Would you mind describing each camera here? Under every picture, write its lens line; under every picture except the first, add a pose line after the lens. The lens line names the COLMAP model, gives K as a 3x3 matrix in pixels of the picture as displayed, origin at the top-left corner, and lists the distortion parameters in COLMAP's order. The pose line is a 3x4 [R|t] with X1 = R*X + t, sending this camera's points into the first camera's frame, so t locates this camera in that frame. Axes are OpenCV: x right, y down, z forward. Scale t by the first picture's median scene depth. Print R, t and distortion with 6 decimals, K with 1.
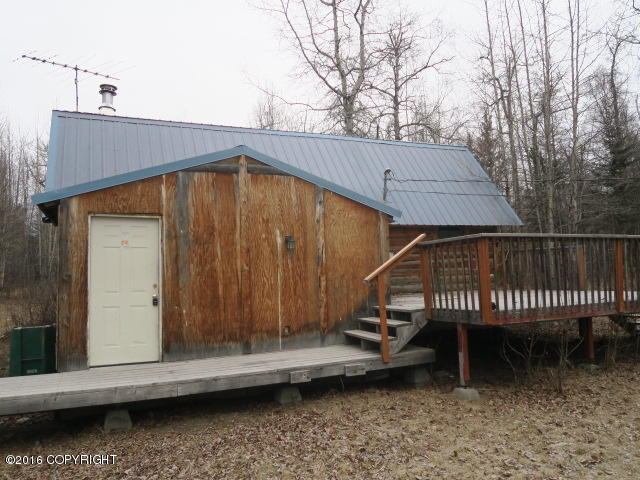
lens RADIAL K [[494.1, 0, 320.0], [0, 494.1, 240.0], [0, 0, 1]] dist [-0.026304, 0.001109]
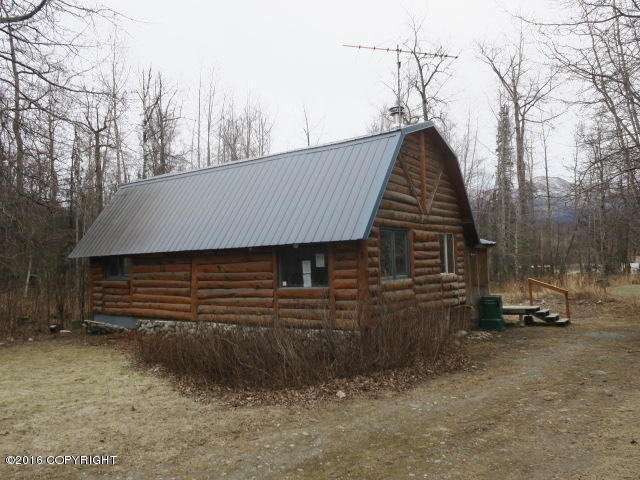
lens RADIAL K [[494.1, 0, 320.0], [0, 494.1, 240.0], [0, 0, 1]] dist [-0.026304, 0.001109]
pose [[-0.523831, 0.098353, 0.846125, -2.083236], [-0.014318, 0.992155, -0.124191, 0.212836], [-0.851702, -0.077170, -0.518314, 2.817399]]
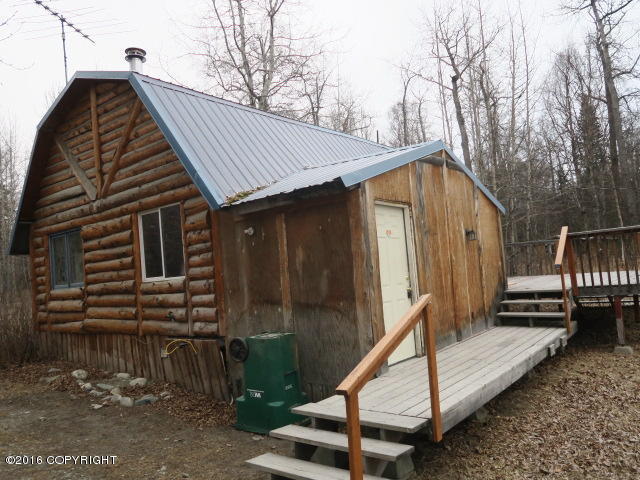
lens RADIAL K [[494.1, 0, 320.0], [0, 494.1, 240.0], [0, 0, 1]] dist [-0.026304, 0.001109]
pose [[0.877305, -0.005164, 0.479906, -0.919443], [0.012276, 0.999856, -0.011683, 0.027481], [-0.479777, 0.016141, 0.877242, 0.230703]]
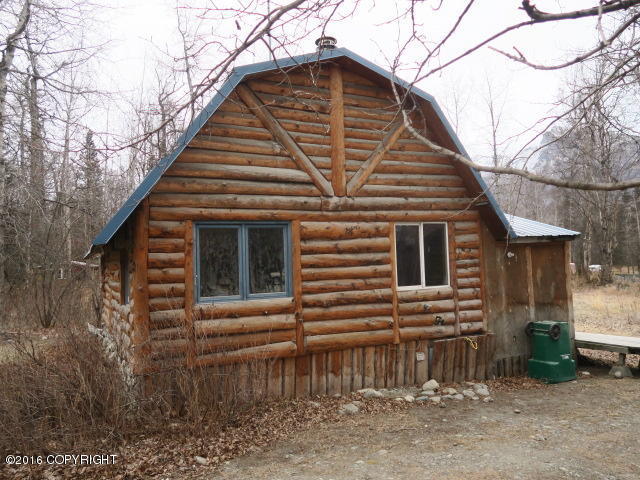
lens RADIAL K [[494.1, 0, 320.0], [0, 494.1, 240.0], [0, 0, 1]] dist [-0.026304, 0.001109]
pose [[-0.047049, 0.084141, 0.995342, -1.910830], [-0.043300, 0.995338, -0.086187, 0.097363], [-0.997954, -0.047153, -0.043187, 1.694079]]
